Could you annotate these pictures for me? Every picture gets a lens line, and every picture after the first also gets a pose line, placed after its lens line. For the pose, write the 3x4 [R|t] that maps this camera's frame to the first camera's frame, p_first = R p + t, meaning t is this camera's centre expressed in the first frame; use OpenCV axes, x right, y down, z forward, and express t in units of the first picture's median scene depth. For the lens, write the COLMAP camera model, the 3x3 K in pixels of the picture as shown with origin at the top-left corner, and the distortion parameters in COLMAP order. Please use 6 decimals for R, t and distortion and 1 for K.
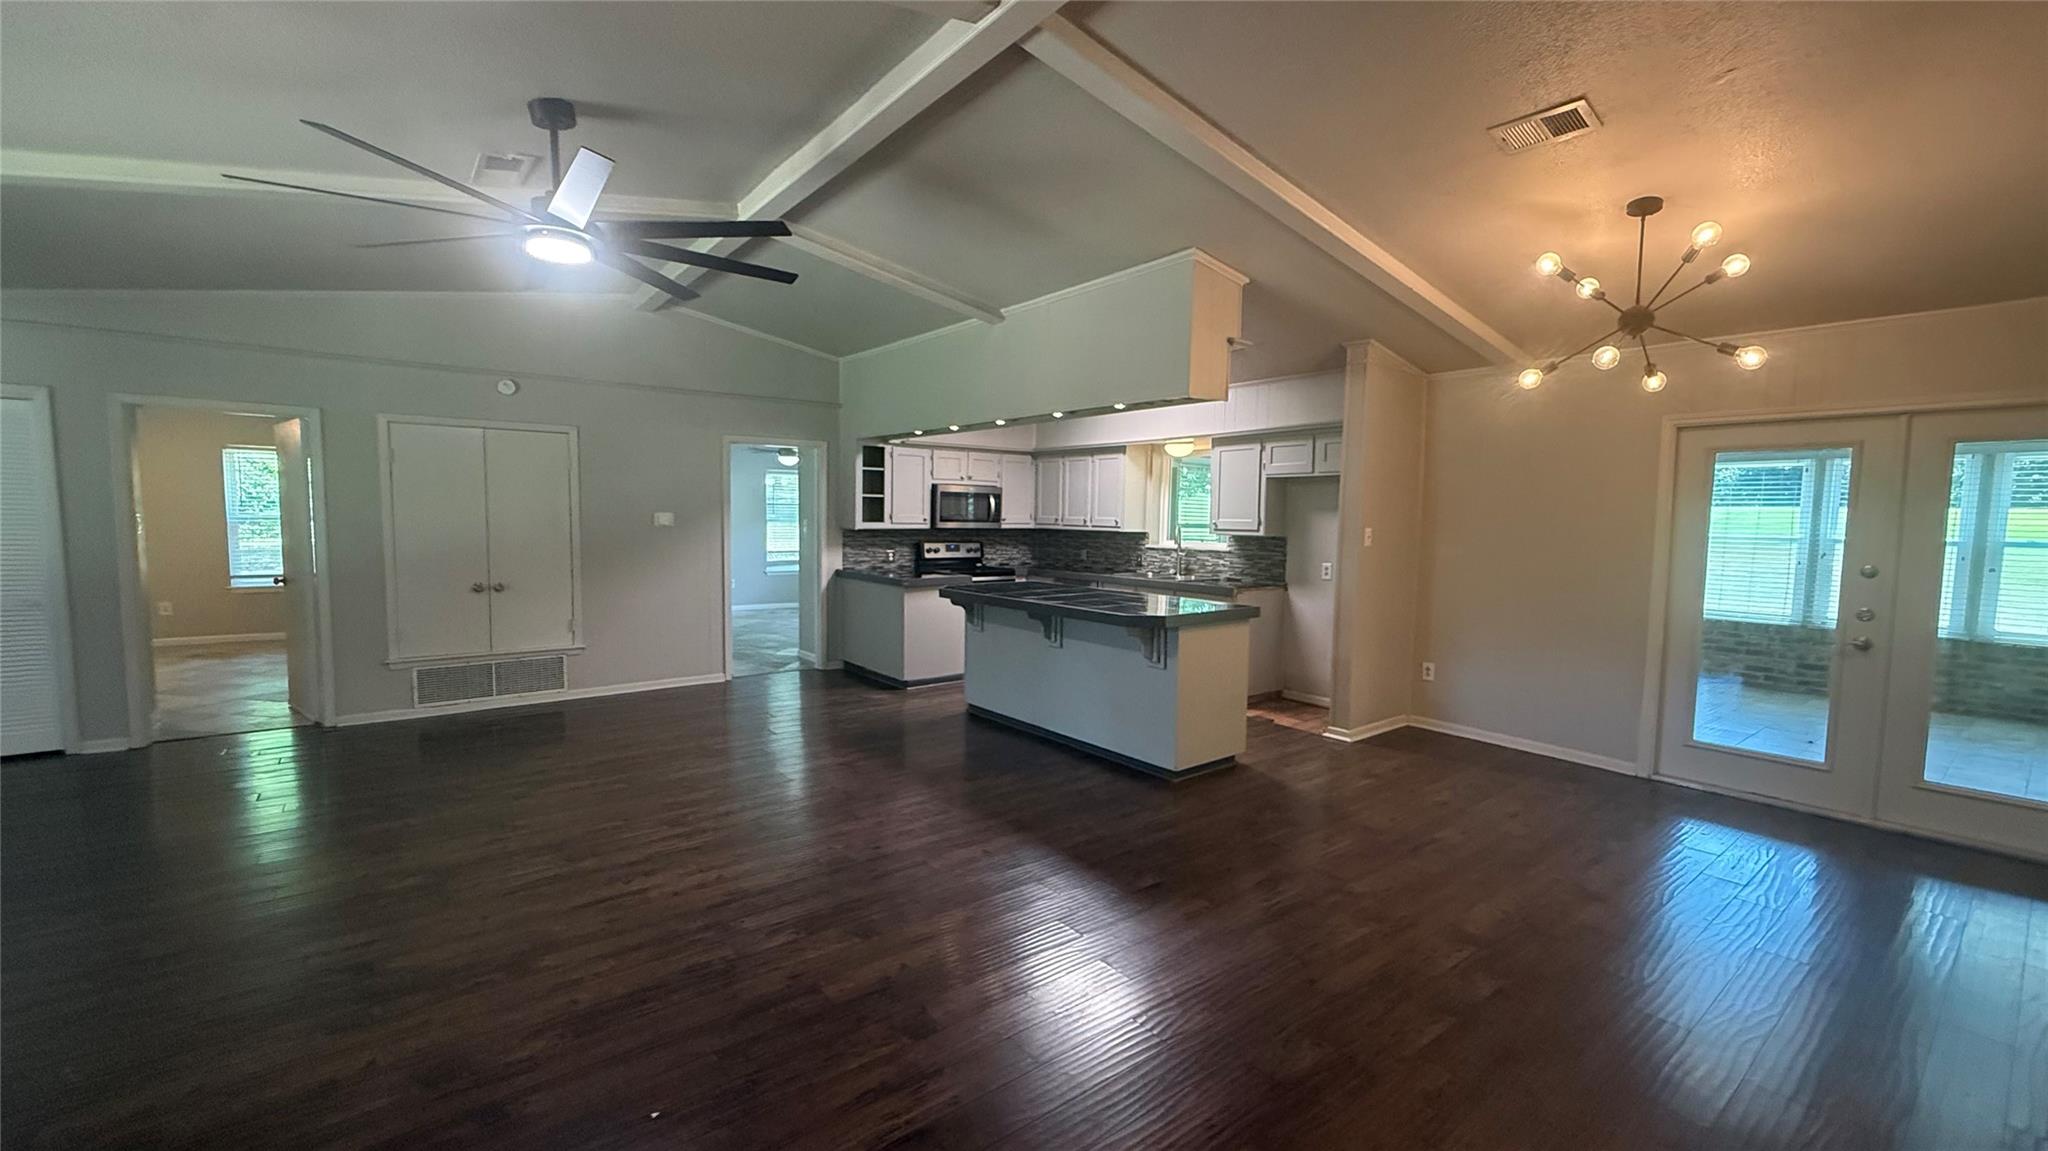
lens RADIAL K [[814.8, 0, 1017.4], [0, 814.8, 578.6], [0, 0, 1]] dist [-0.001496, 0.000155]
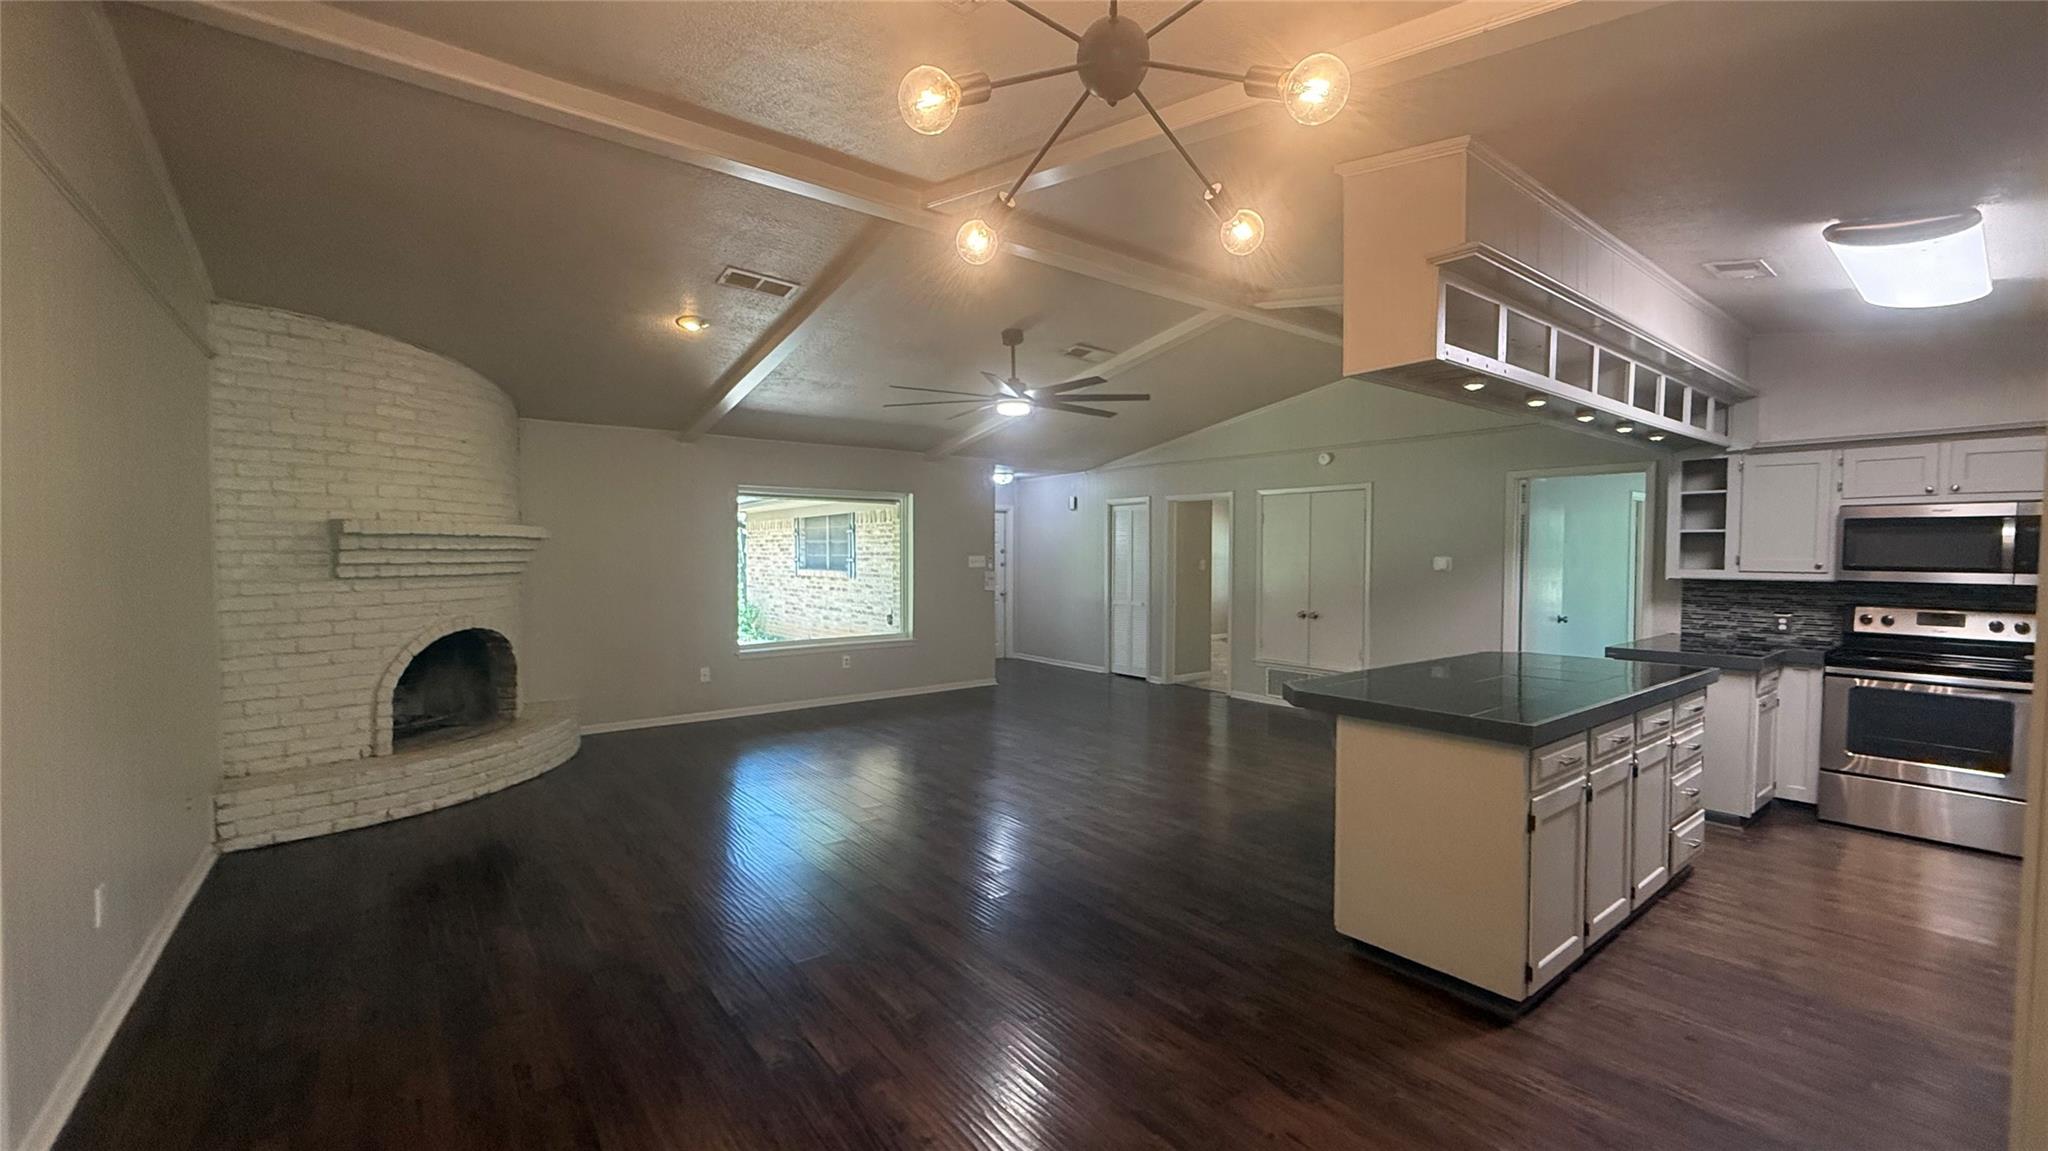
lens RADIAL K [[814.8, 0, 1021.7], [0, 814.8, 575.6], [0, 0, 1]] dist [-0.001496, 0.000155]
pose [[0.004428, 0.014271, -0.999888, 0.511650], [-0.082936, 0.996459, 0.013854, -0.025685], [0.996545, 0.082865, 0.005596, 0.423566]]
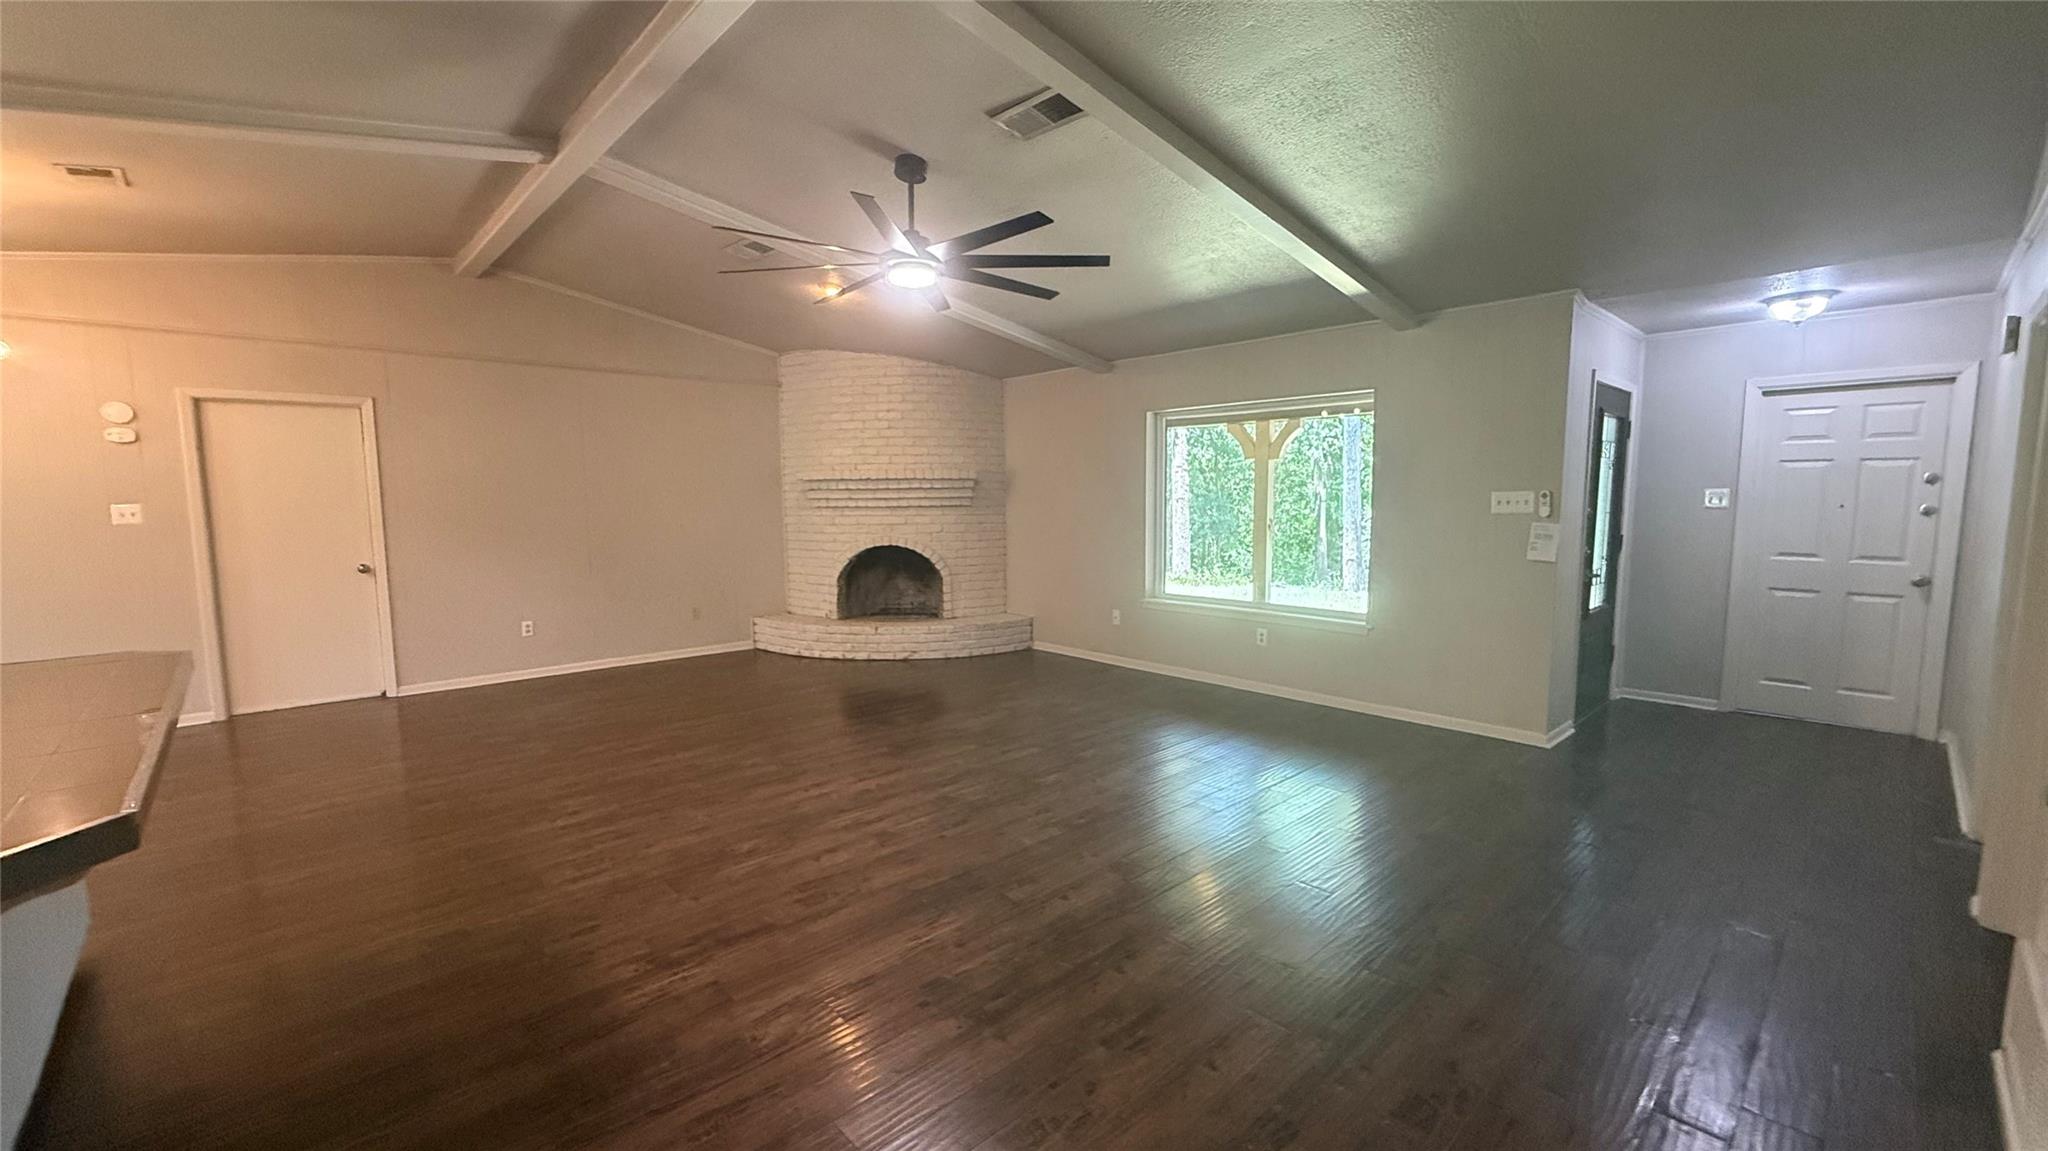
lens RADIAL K [[814.8, 0, 1016.1], [0, 814.8, 574.7], [0, 0, 1]] dist [-0.001496, 0.000155]
pose [[-0.996003, 0.000651, -0.089322, -0.247667], [-0.015463, 0.983620, 0.179591, -0.075436], [0.087976, 0.180254, -0.979678, 0.941962]]
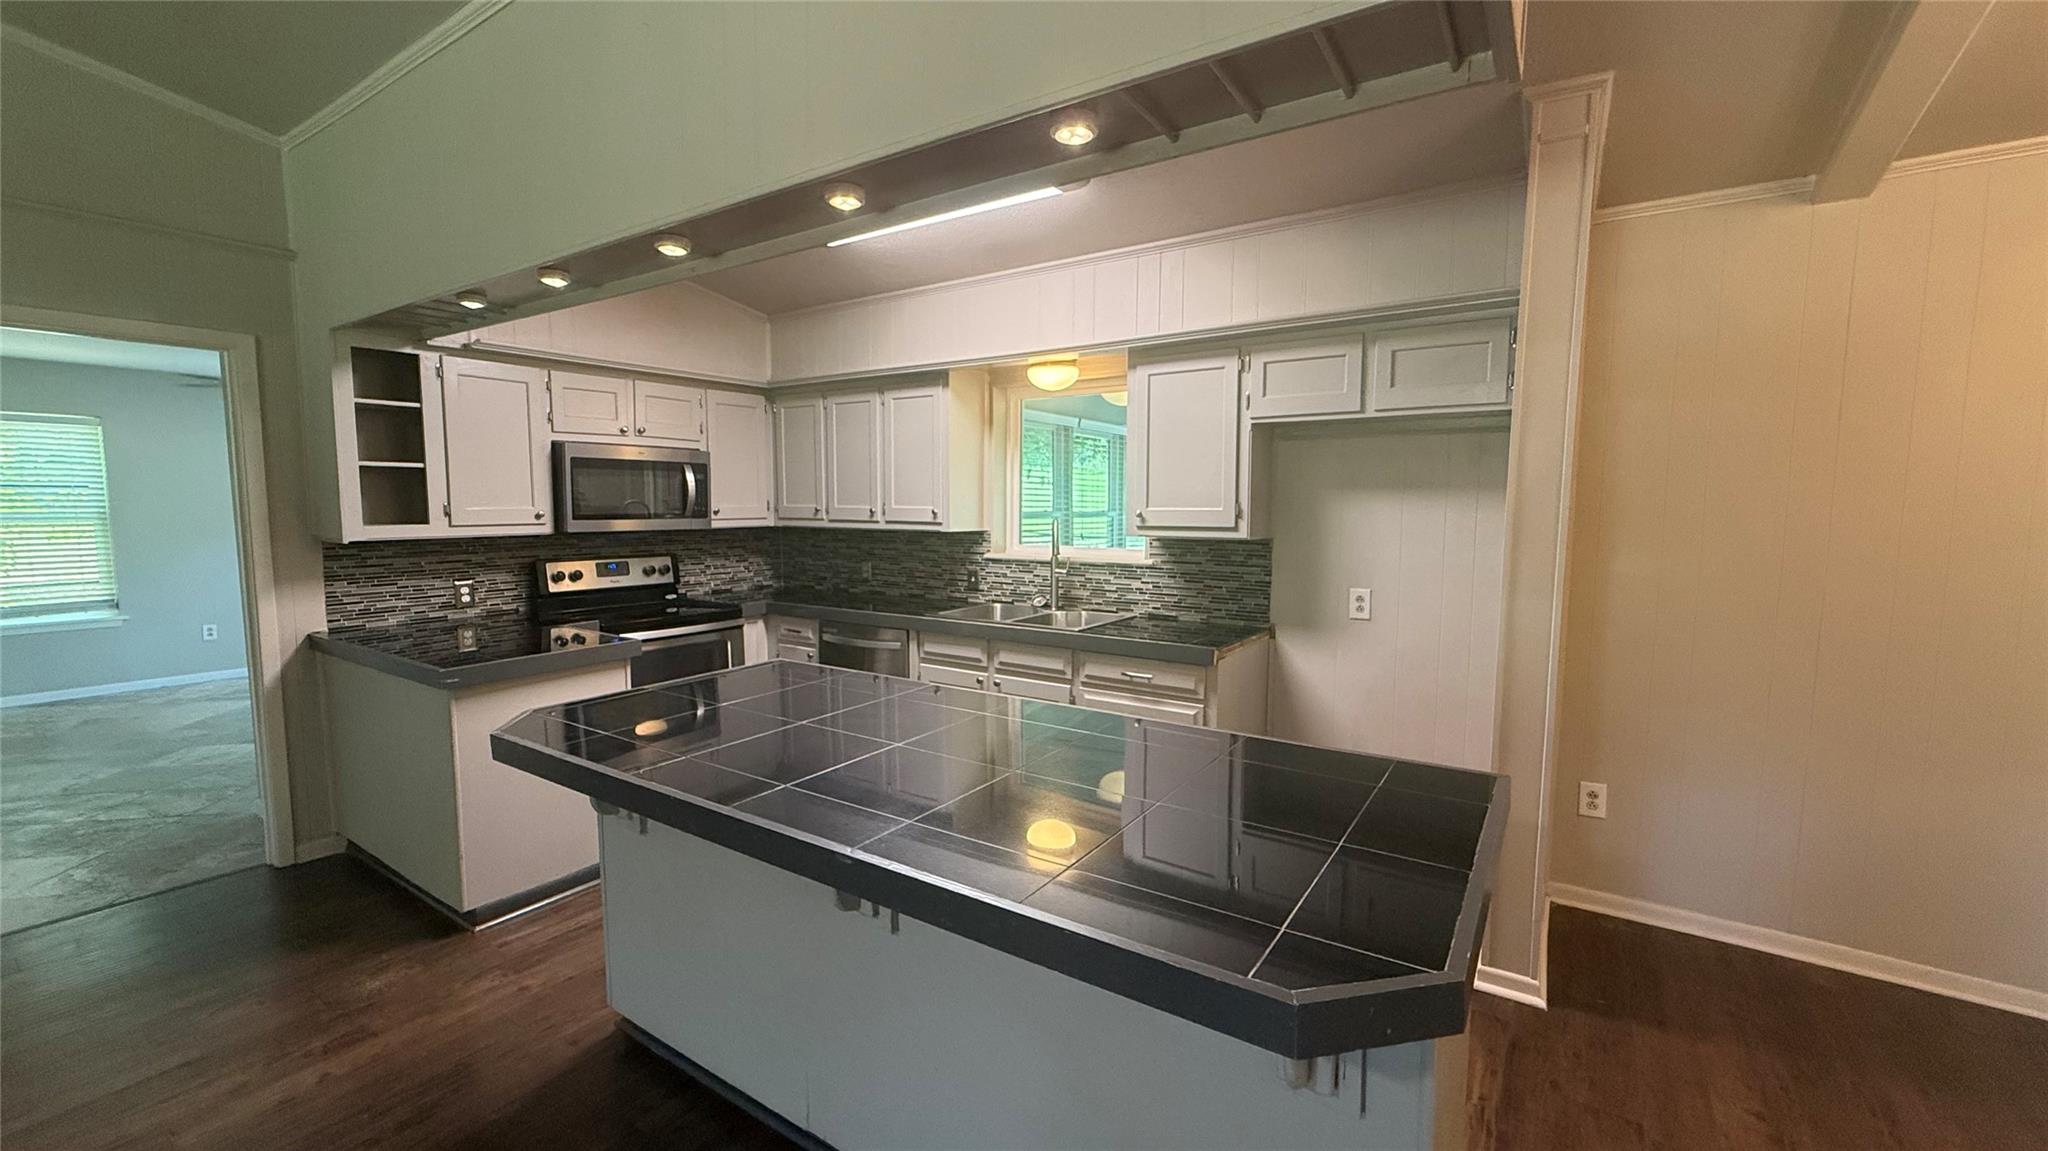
lens RADIAL K [[814.8, 0, 1021.4], [0, 814.8, 578.3], [0, 0, 1]] dist [-0.001496, 0.000155]
pose [[0.949375, -0.041942, 0.311331, 0.006148], [0.036066, 0.999046, 0.024610, -0.038706], [-0.312067, -0.012136, 0.949983, 0.475041]]
